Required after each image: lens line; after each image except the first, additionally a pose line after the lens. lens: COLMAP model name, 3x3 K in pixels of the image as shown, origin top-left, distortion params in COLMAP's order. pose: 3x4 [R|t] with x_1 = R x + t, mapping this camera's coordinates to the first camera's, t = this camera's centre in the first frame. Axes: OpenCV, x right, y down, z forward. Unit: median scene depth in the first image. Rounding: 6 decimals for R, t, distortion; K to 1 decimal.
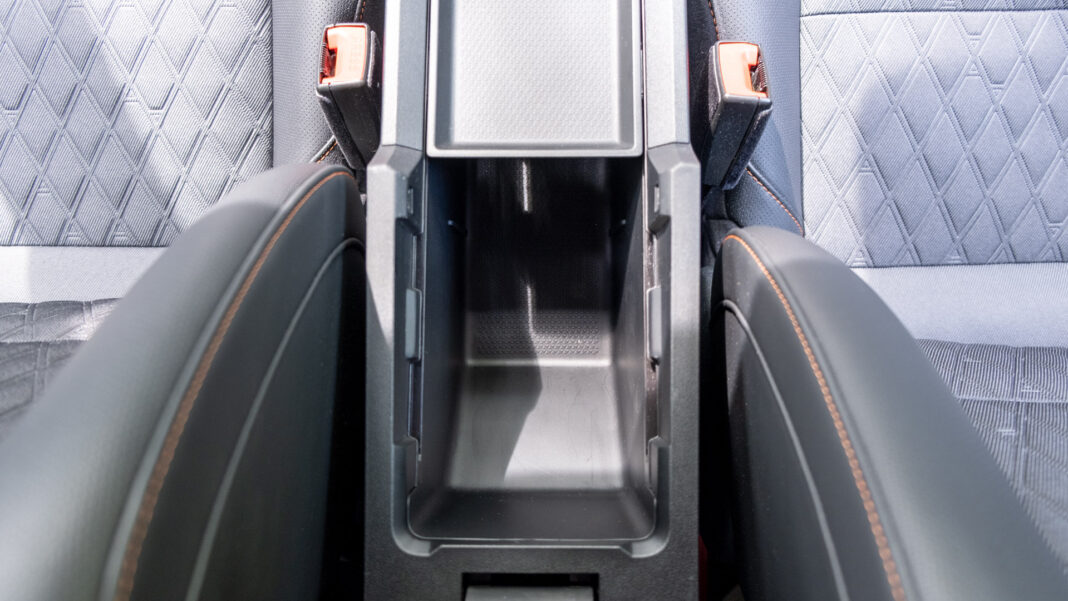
lens RADIAL K [[879.8, 0, 534.0], [0, 879.8, 300.5], [0, 0, 1]] dist [-0.056557, 0.068553]
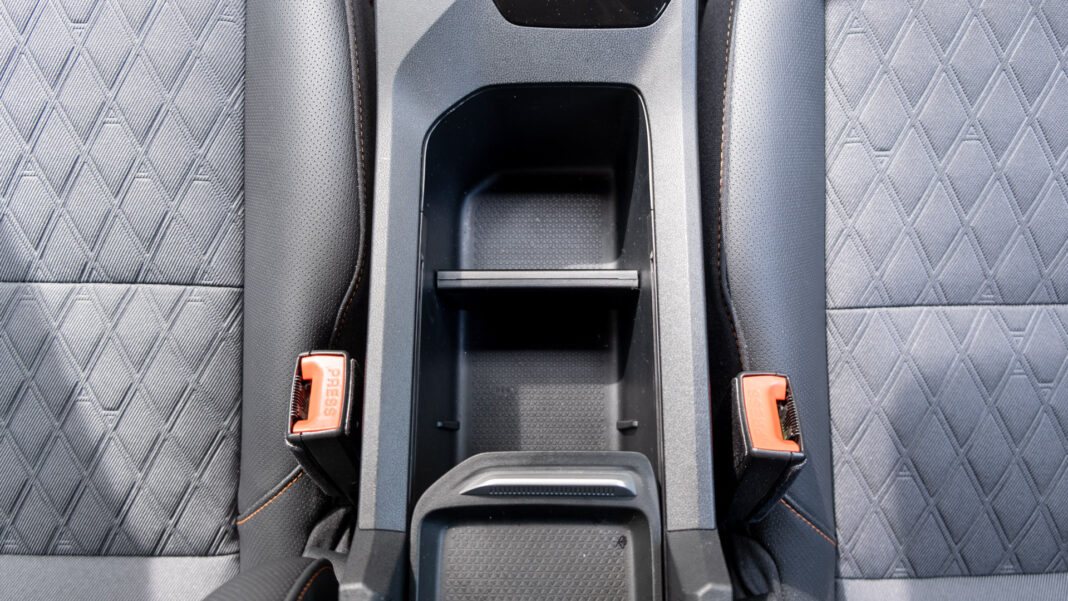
lens RADIAL K [[909.5, 0, 536.6], [0, 909.5, 301.9], [0, 0, 1]] dist [-0.064021, 0.079195]
pose [[0.999960, -0.000445, 0.008966, -0.004993], [0.001586, 0.991816, -0.127666, -0.212476], [-0.008836, 0.127675, 0.991777, 0.066734]]
